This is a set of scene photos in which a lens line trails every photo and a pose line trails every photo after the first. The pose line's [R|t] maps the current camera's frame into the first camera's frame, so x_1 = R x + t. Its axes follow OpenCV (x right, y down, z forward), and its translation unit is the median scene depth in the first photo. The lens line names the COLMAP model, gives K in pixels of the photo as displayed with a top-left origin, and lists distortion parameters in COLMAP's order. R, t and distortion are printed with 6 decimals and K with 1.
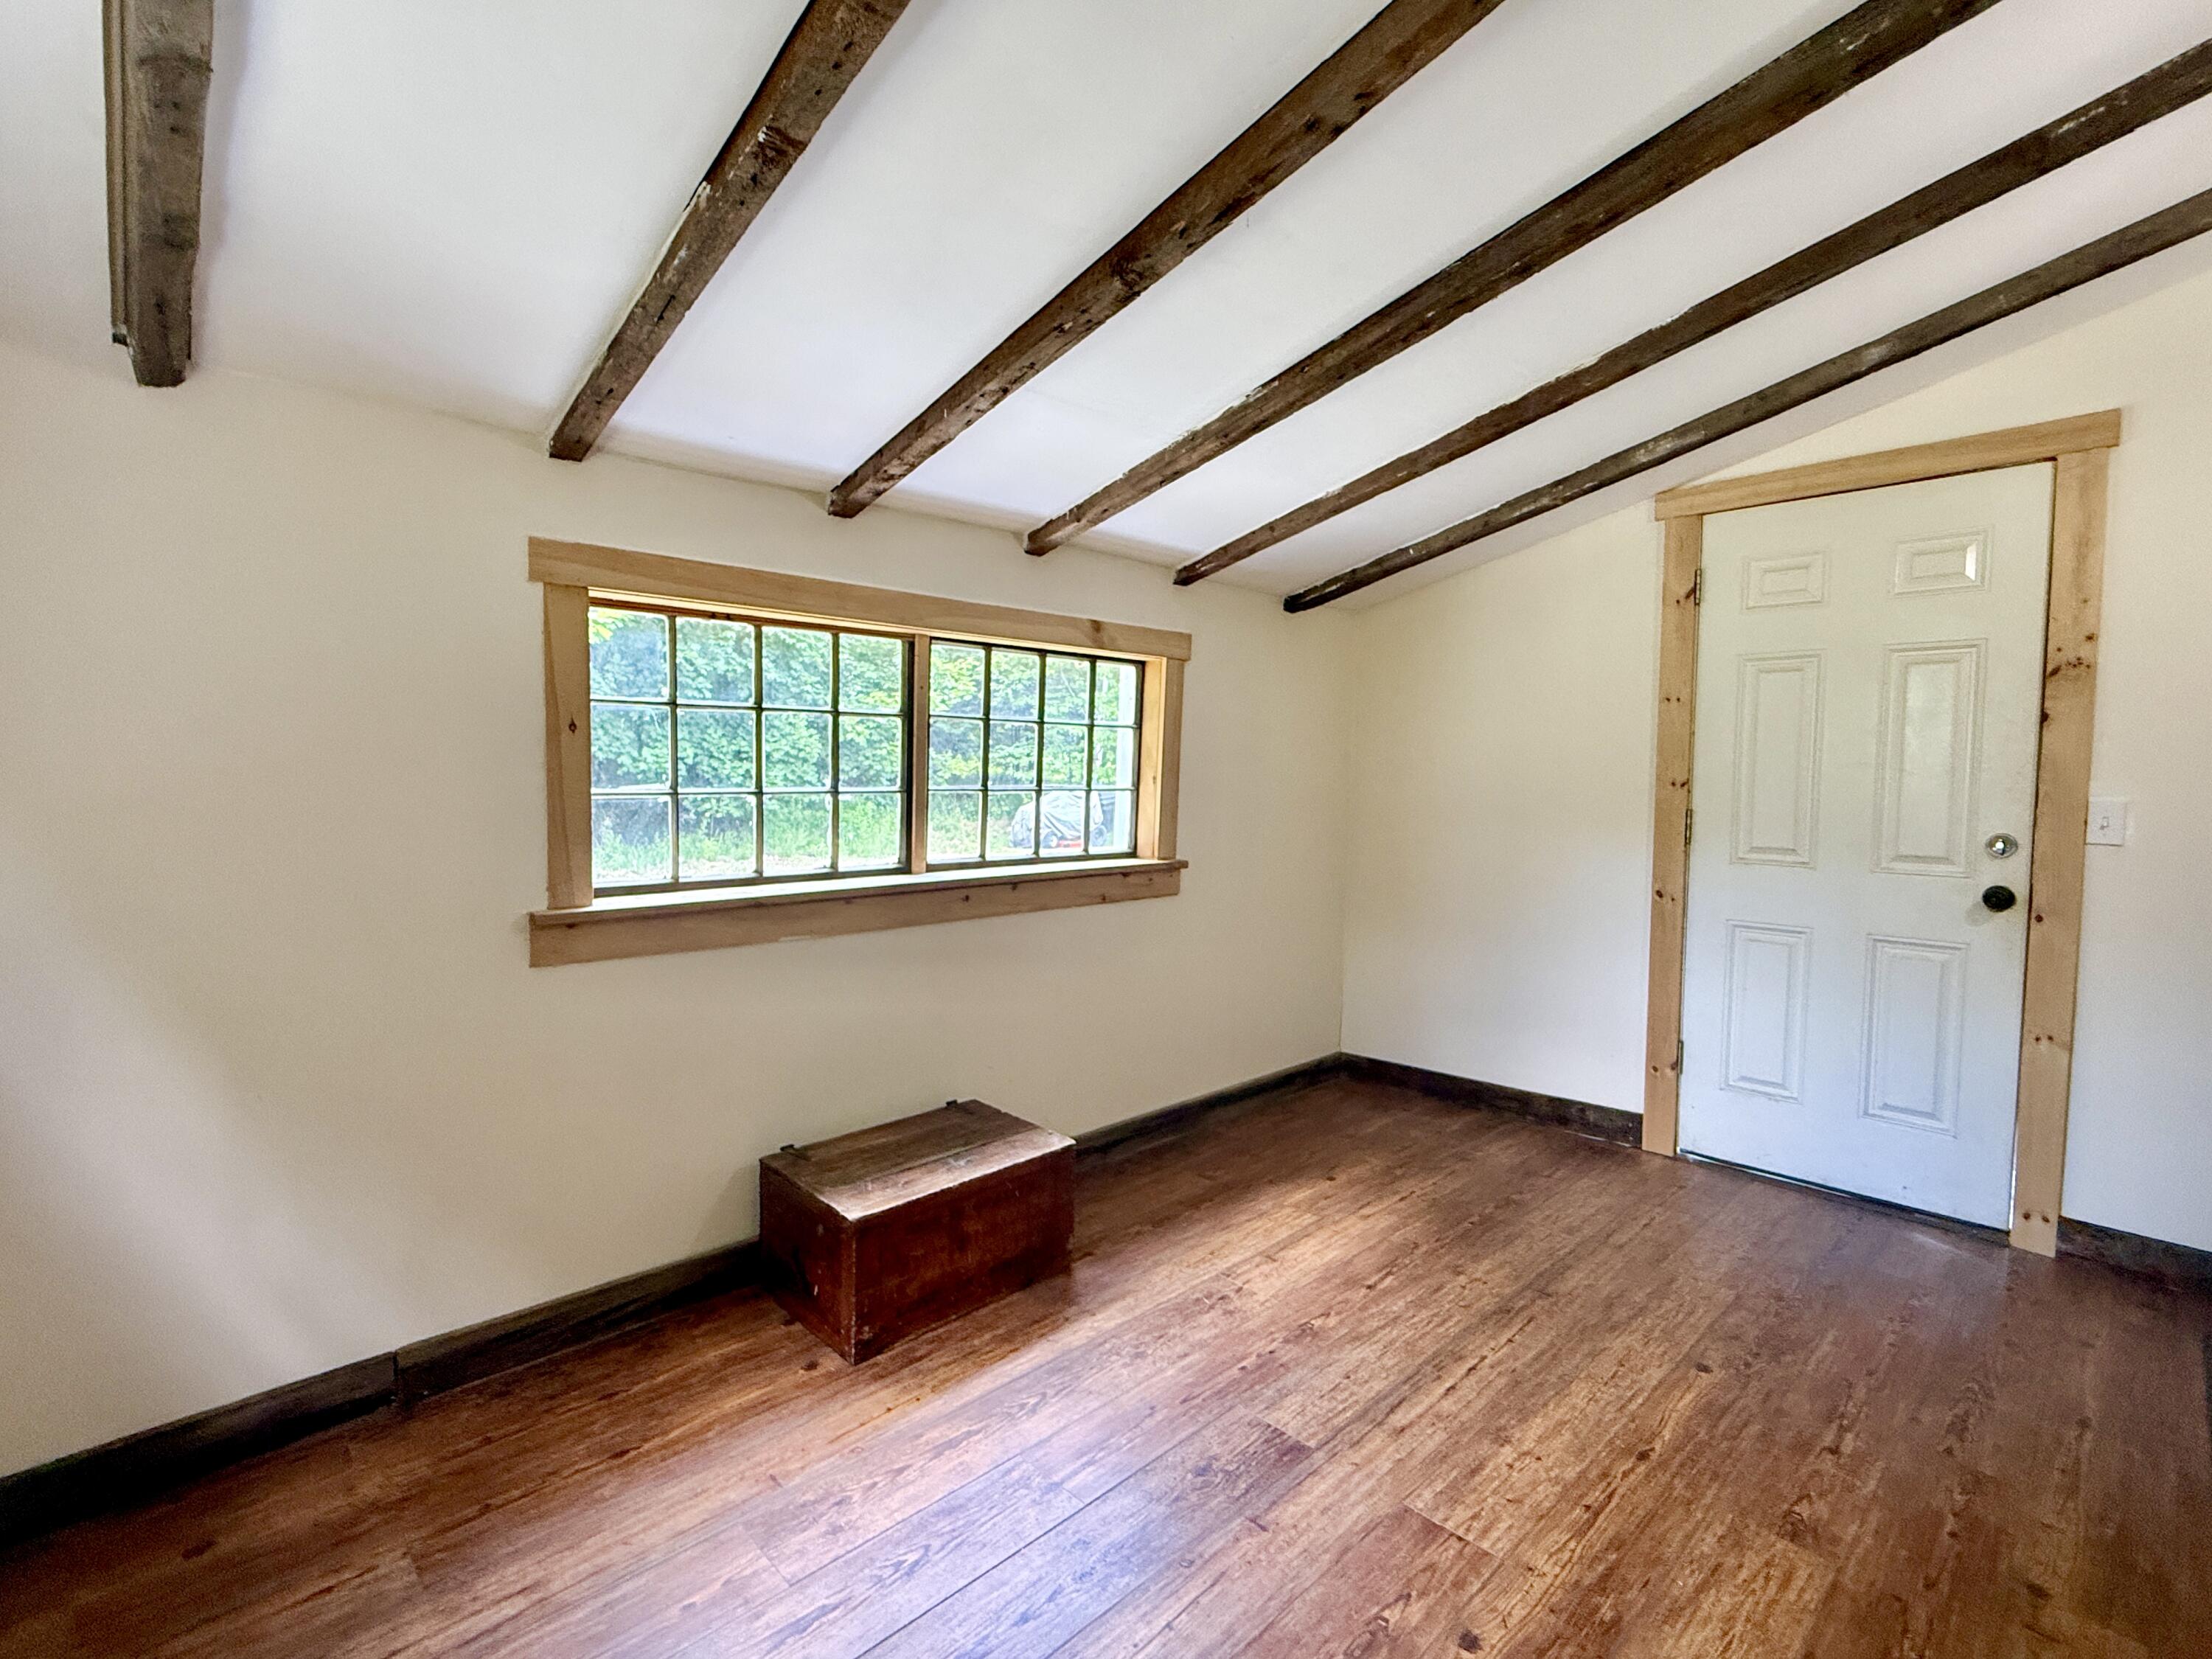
lens RADIAL K [[1036.1, 0, 1108.8], [0, 1036.1, 827.6], [0, 0, 1]] dist [-0.001189, -0.000378]
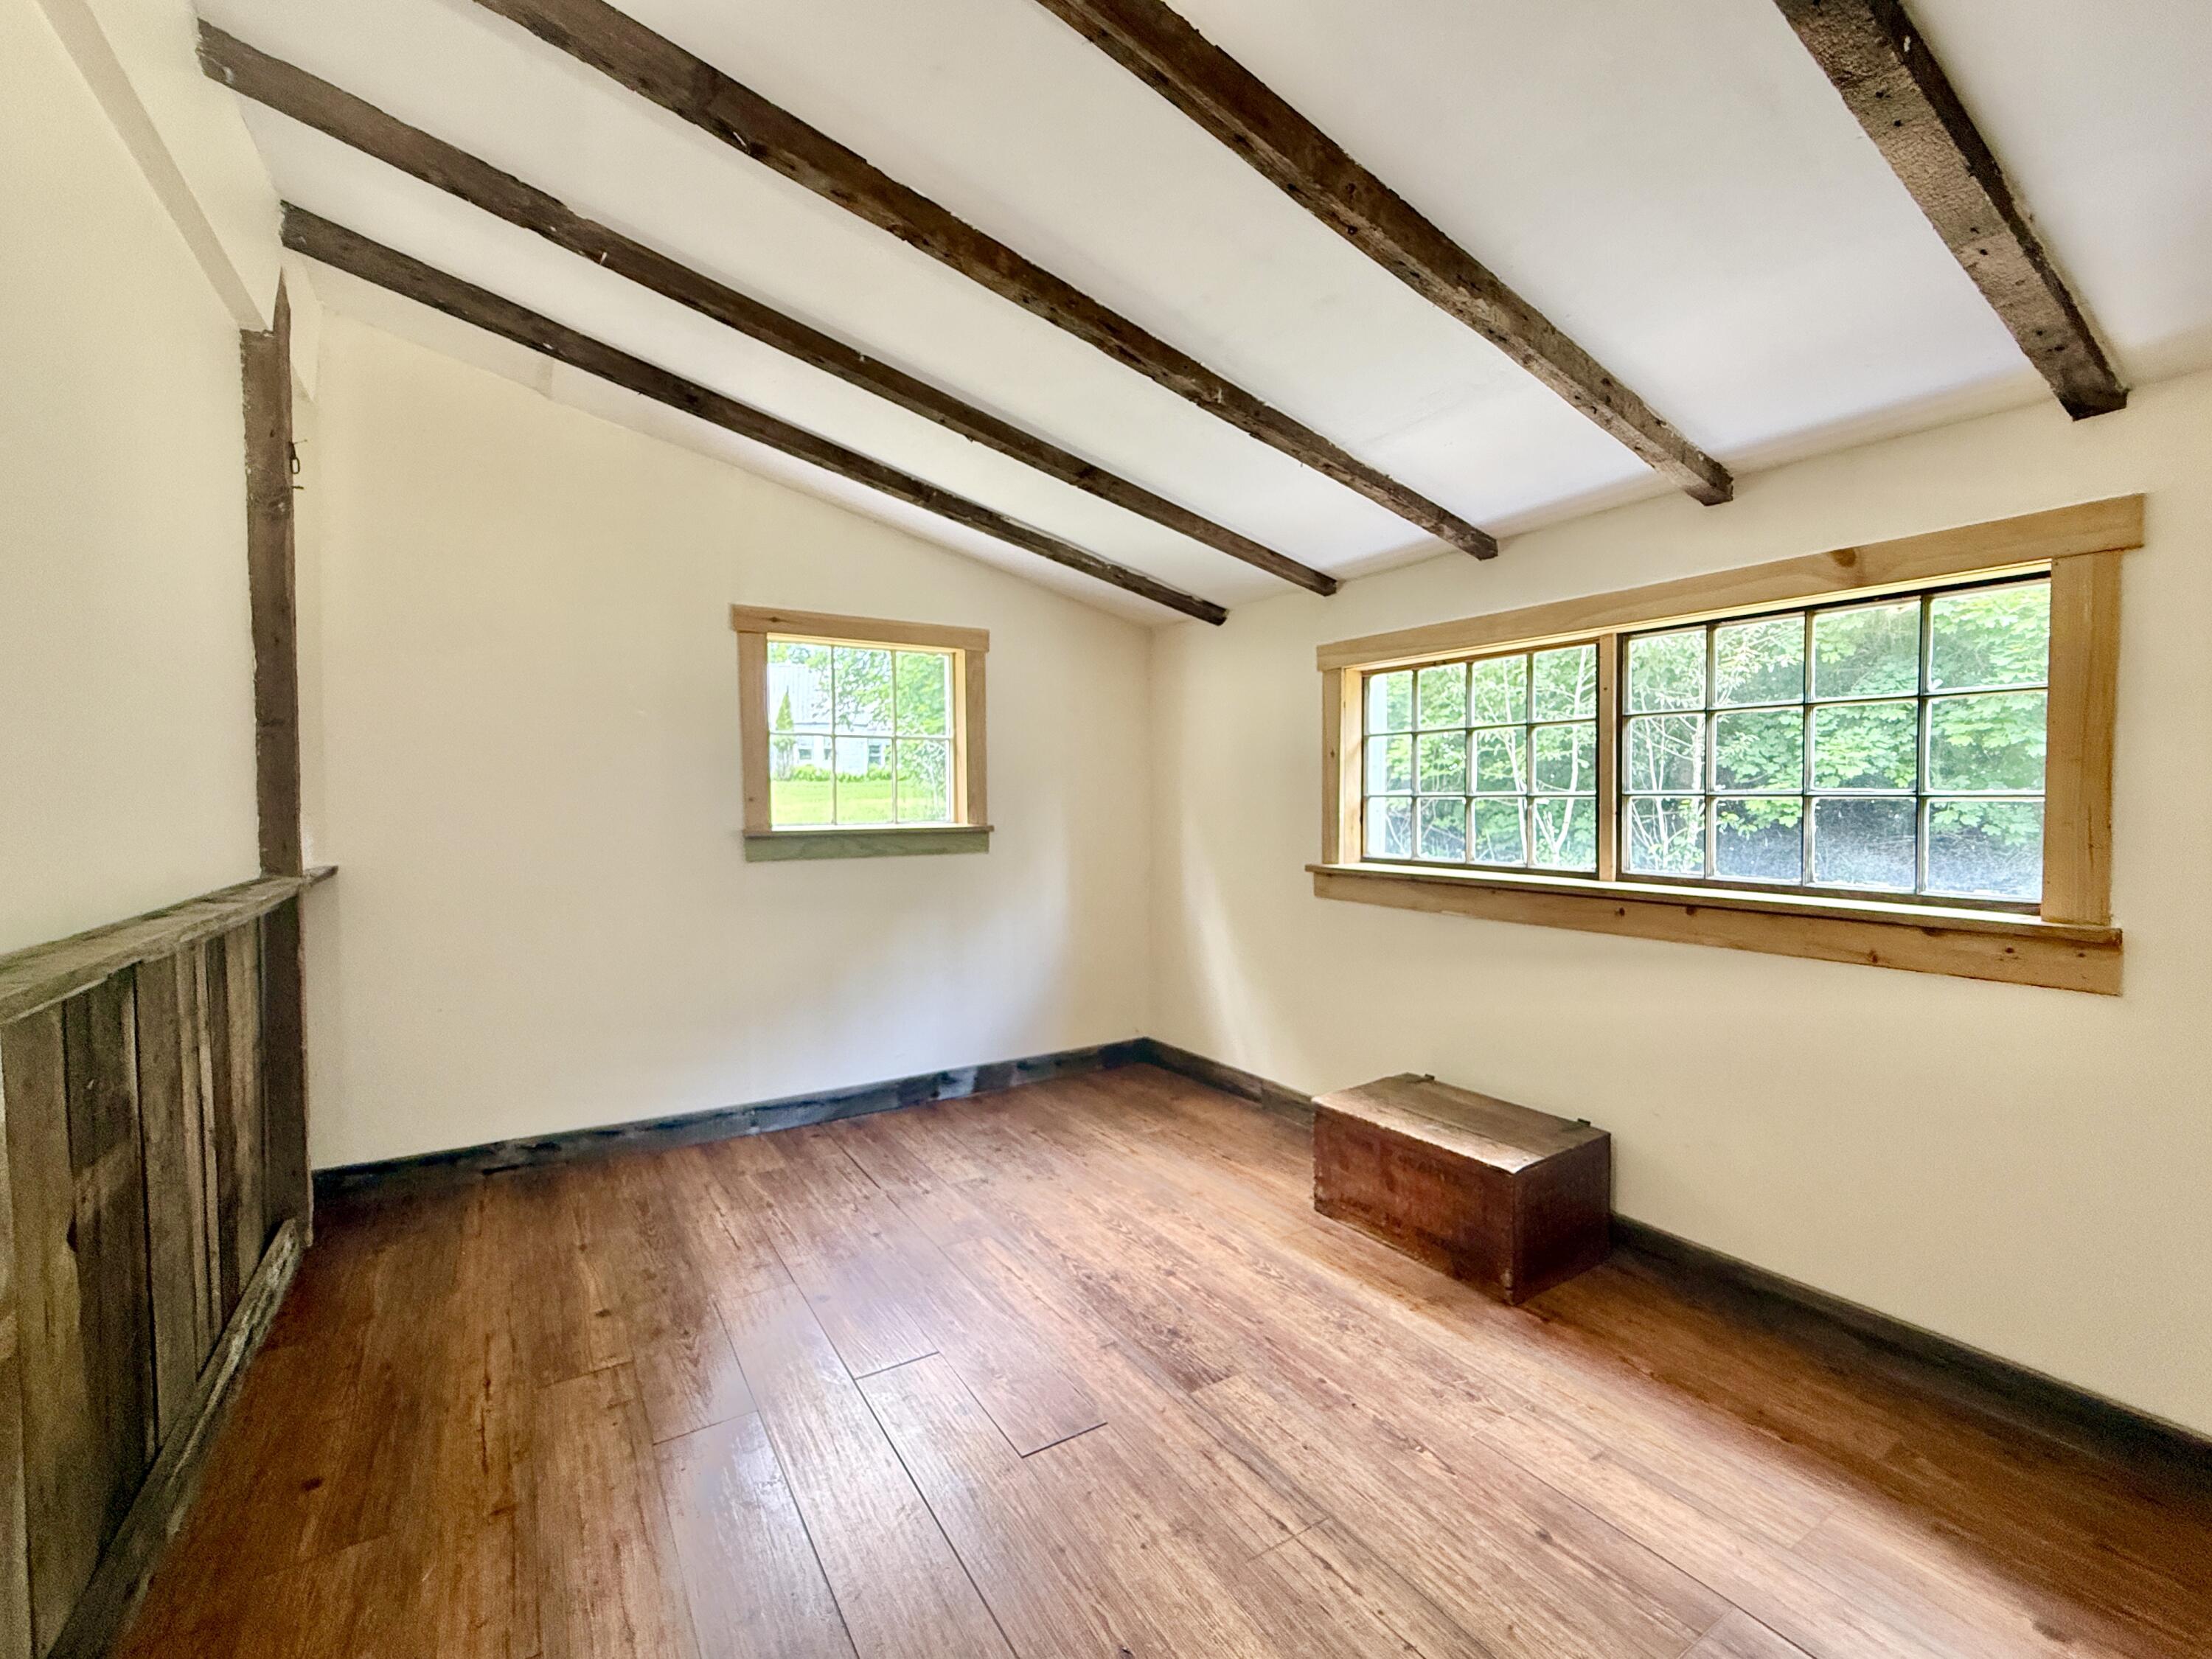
lens RADIAL K [[962.4, 0, 1101.7], [0, 962.4, 824.2], [0, 0, 1]] dist [0.000498, 0.000150]
pose [[-0.210557, 0.017907, -0.977418, 0.874107], [-0.058530, 0.997808, 0.030889, -0.009475], [0.975828, 0.063712, -0.209047, 0.801066]]
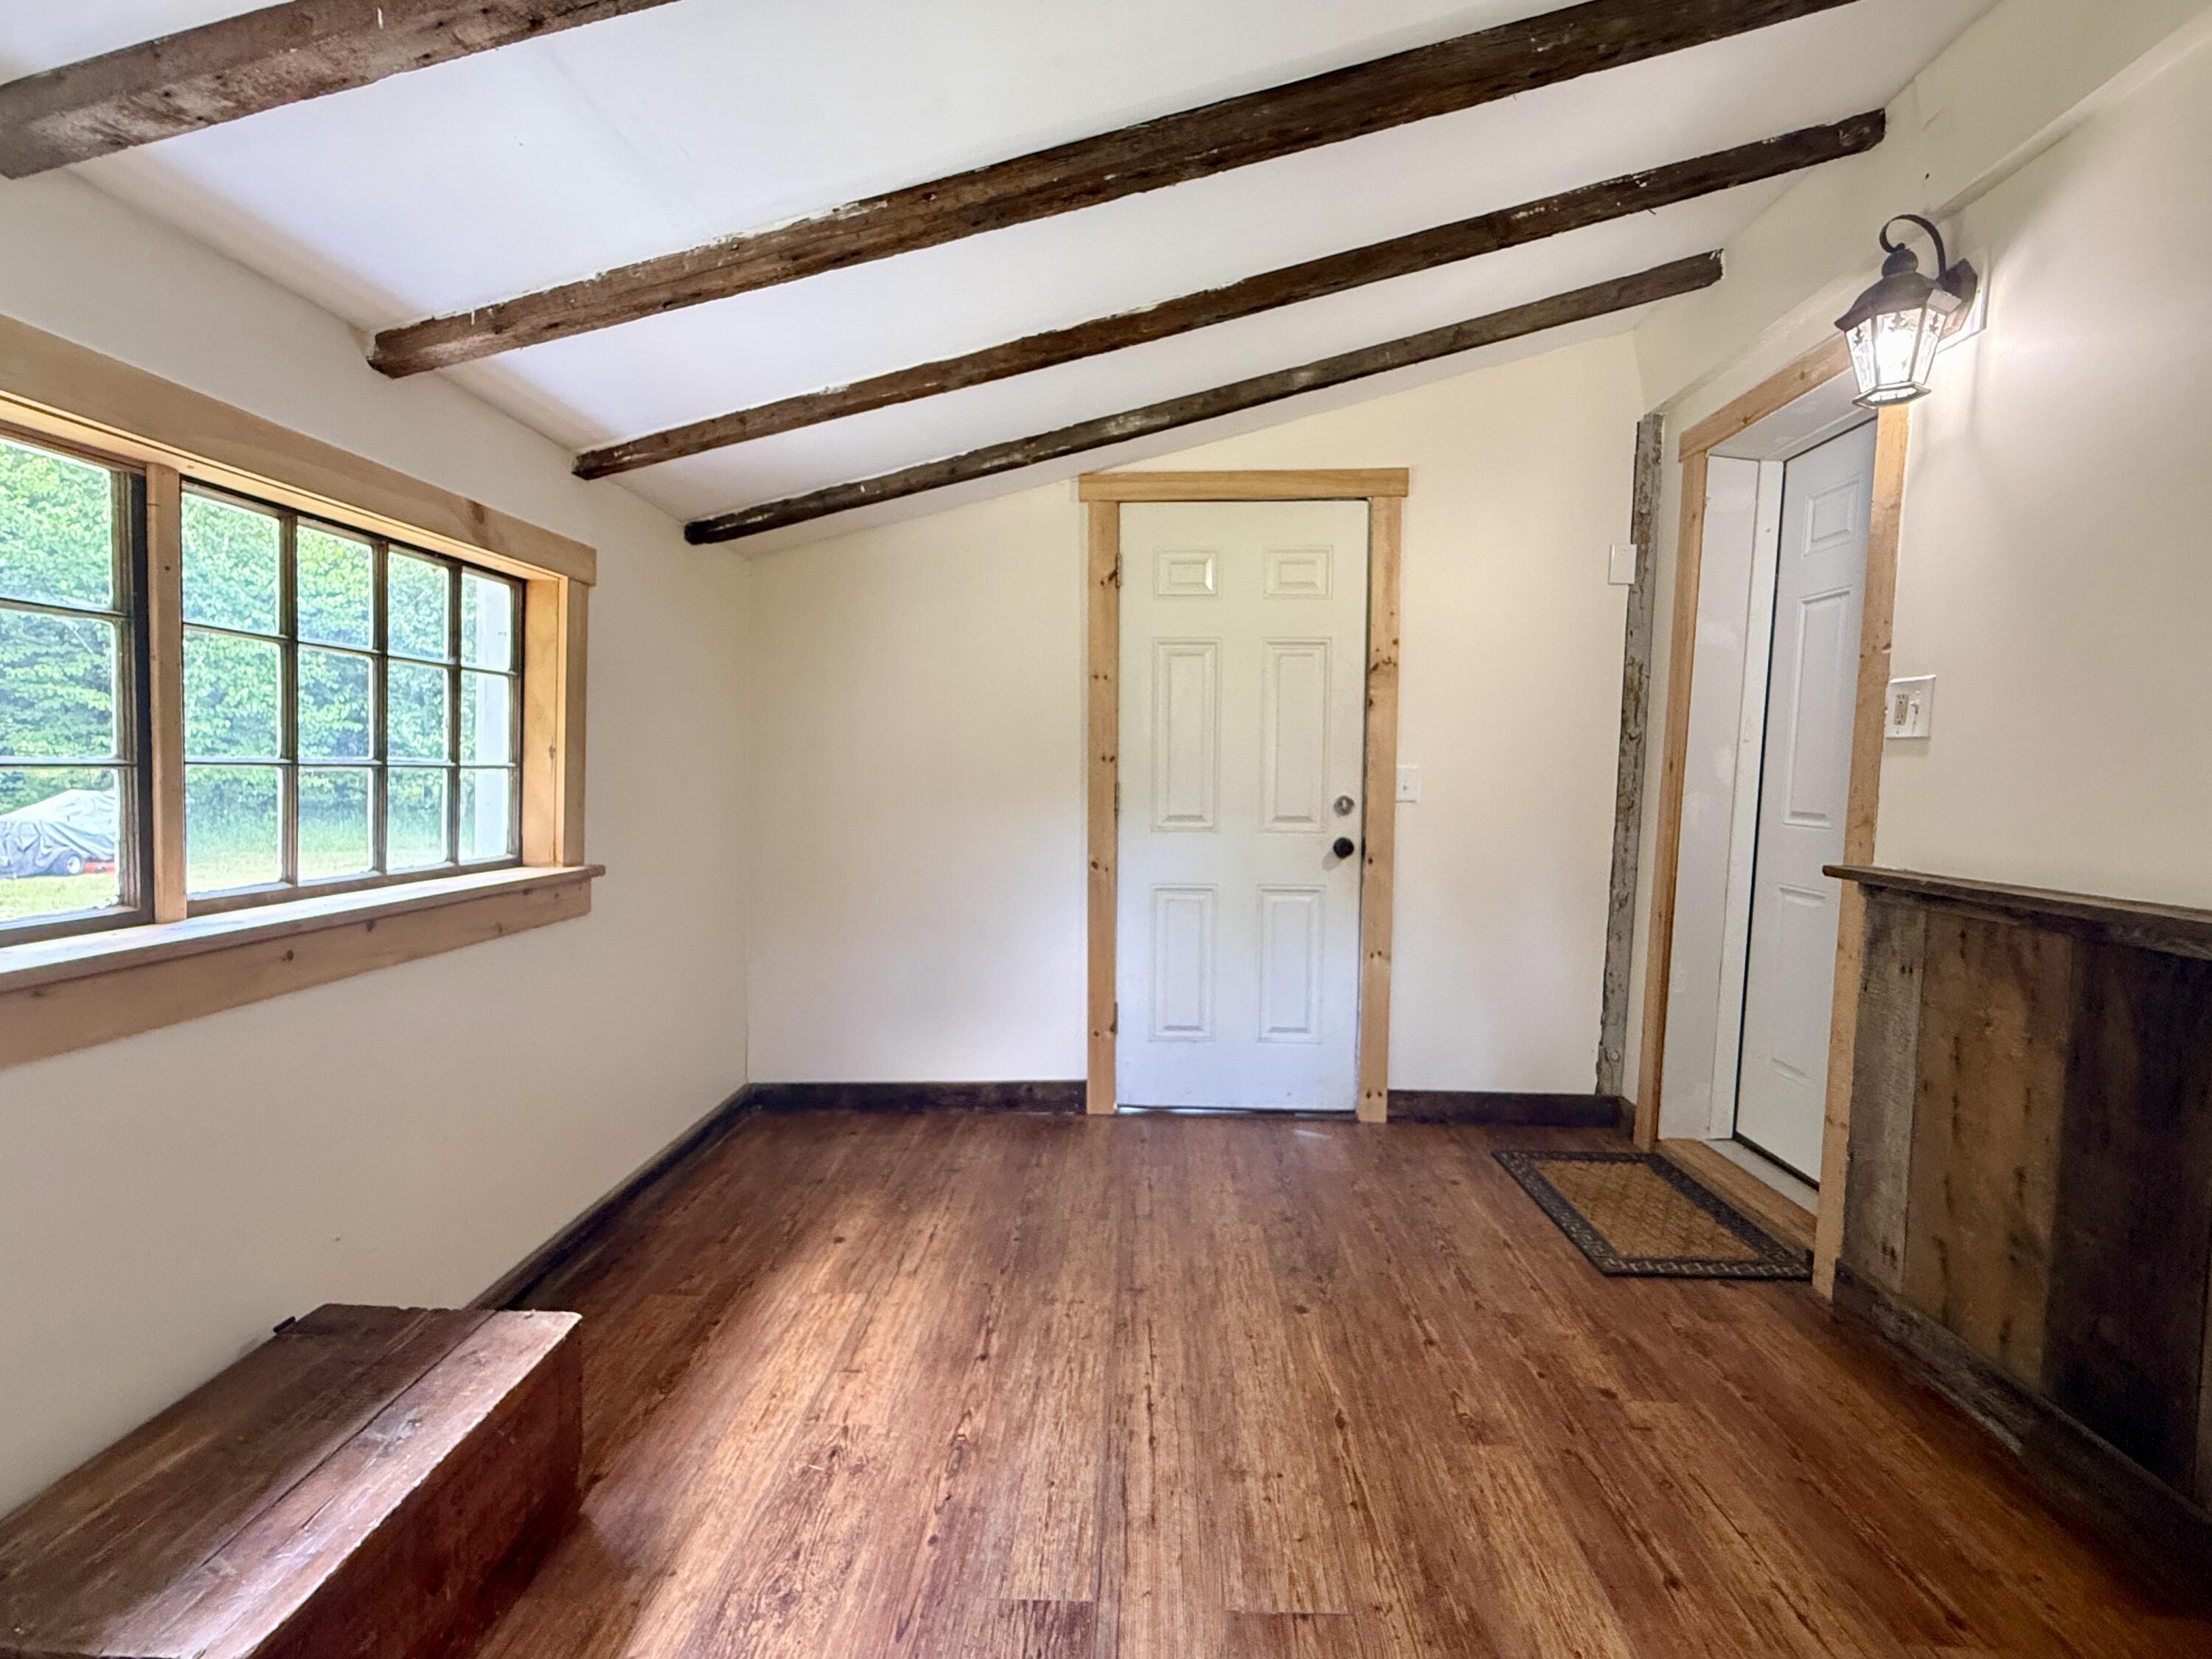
lens RADIAL K [[1036.1, 0, 1108.6], [0, 1036.1, 827.1], [0, 0, 1]] dist [-0.001189, -0.000378]
pose [[0.721101, -0.045170, 0.691356, -0.223303], [0.040866, 0.998908, 0.022640, 0.004428], [-0.691624, 0.011927, 0.722159, 0.316942]]
